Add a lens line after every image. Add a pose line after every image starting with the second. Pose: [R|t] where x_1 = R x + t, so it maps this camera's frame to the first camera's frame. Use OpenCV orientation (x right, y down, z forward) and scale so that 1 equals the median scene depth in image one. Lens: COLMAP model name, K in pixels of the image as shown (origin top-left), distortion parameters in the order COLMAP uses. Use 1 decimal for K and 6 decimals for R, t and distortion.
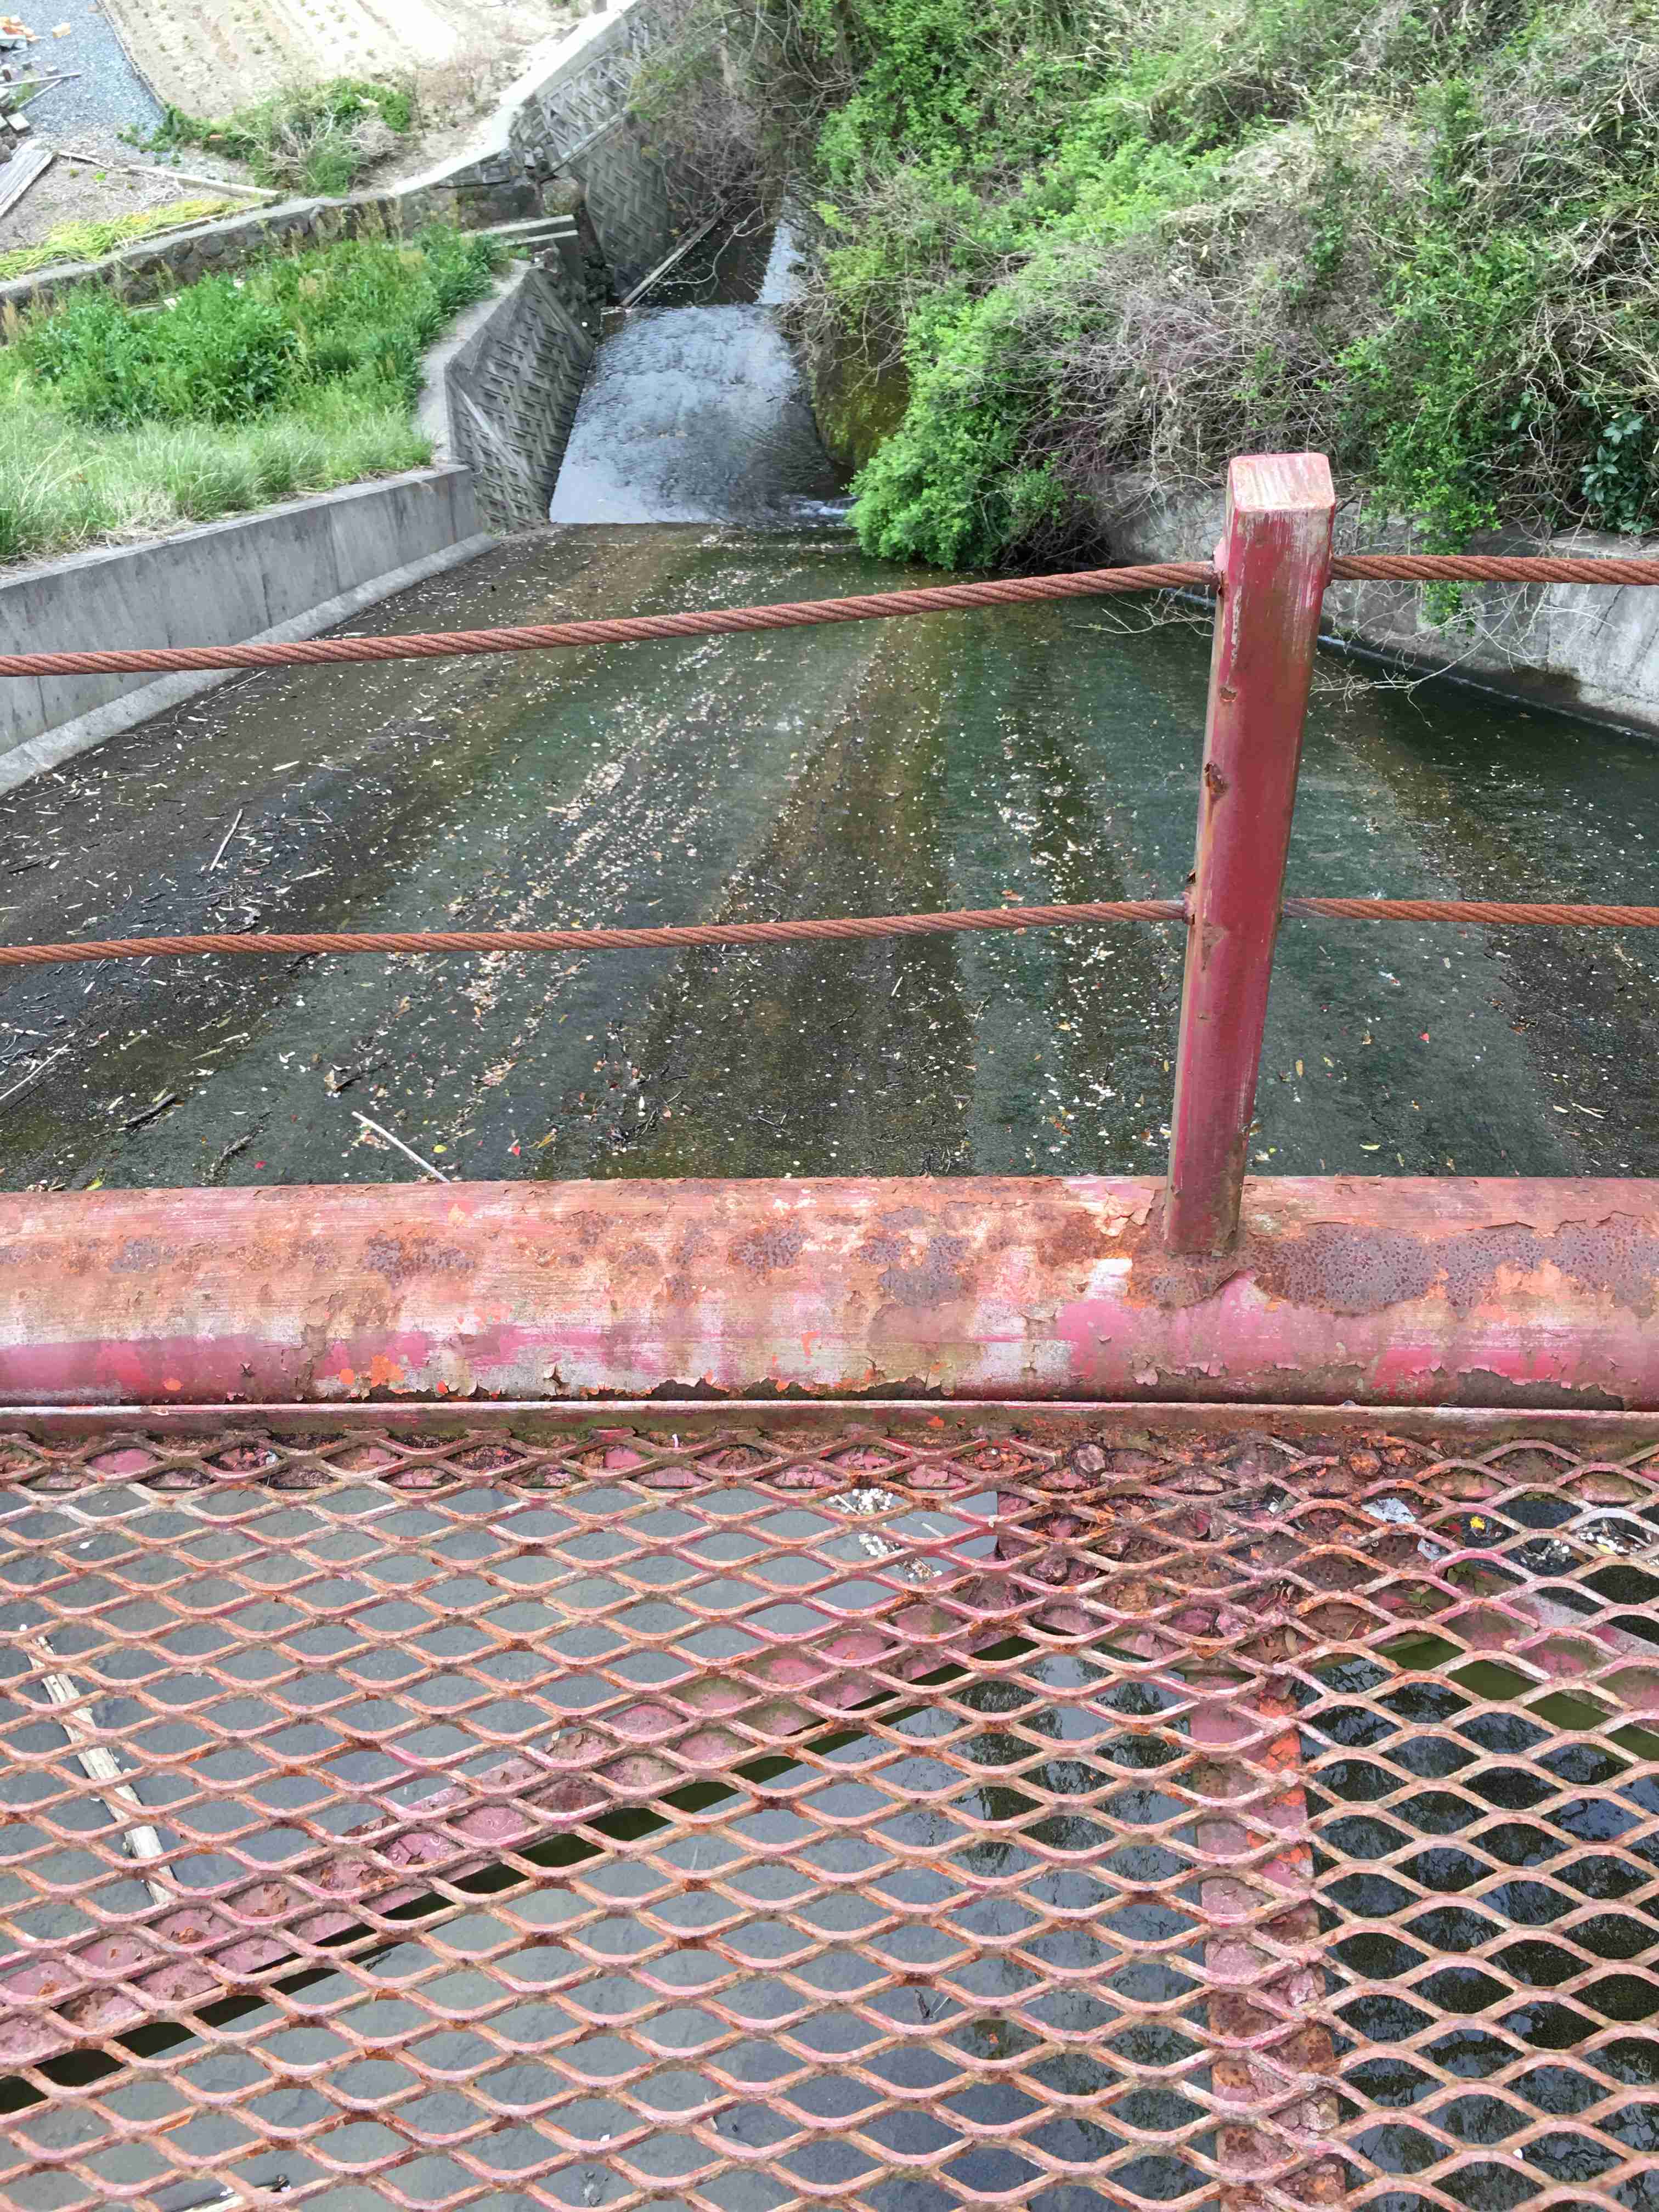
lens RADIAL K [[1880.3, 0, 837.1], [0, 1880.3, 1117.2], [0, 0, 1]] dist [0.067598, -0.089702]
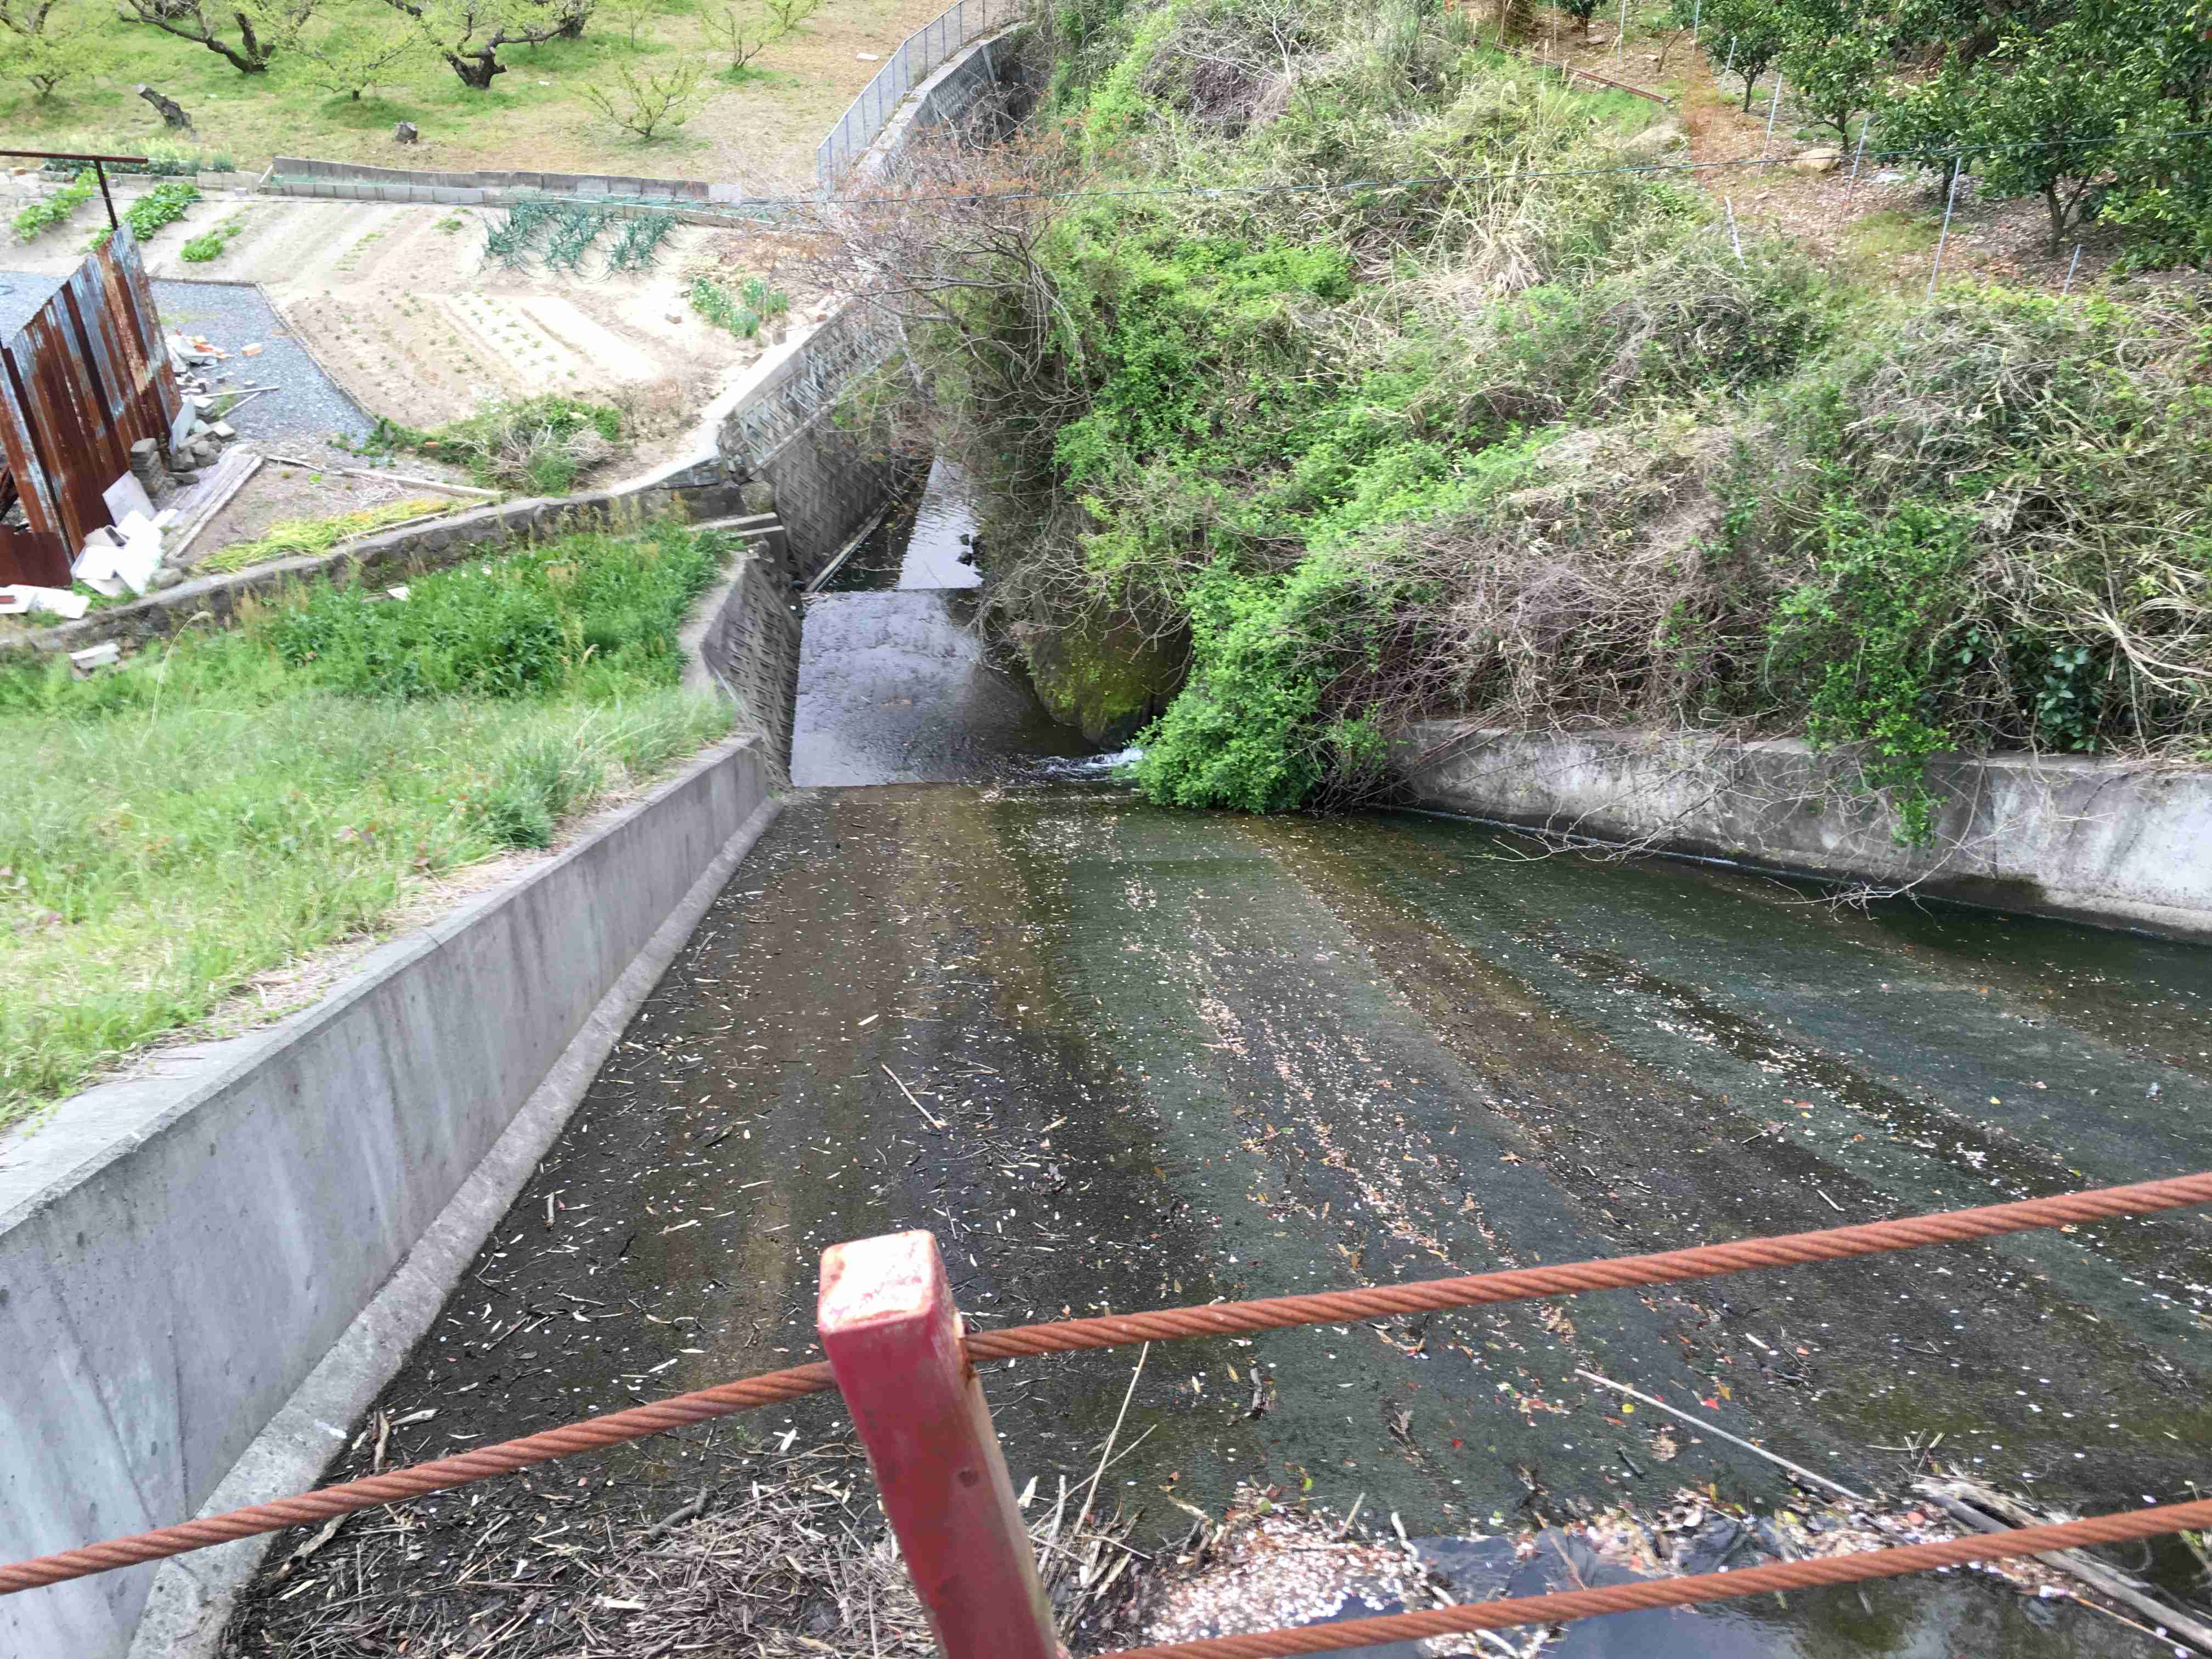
lens RADIAL K [[1880.3, 0, 1102.3], [0, 1880.3, 828.6], [0, 0, 1]] dist [0.067598, -0.089702]
pose [[0.984576, -0.033616, 0.171697, -0.156588], [0.080640, 0.958105, -0.274832, -0.004994], [-0.155265, 0.284438, 0.946038, 0.034392]]
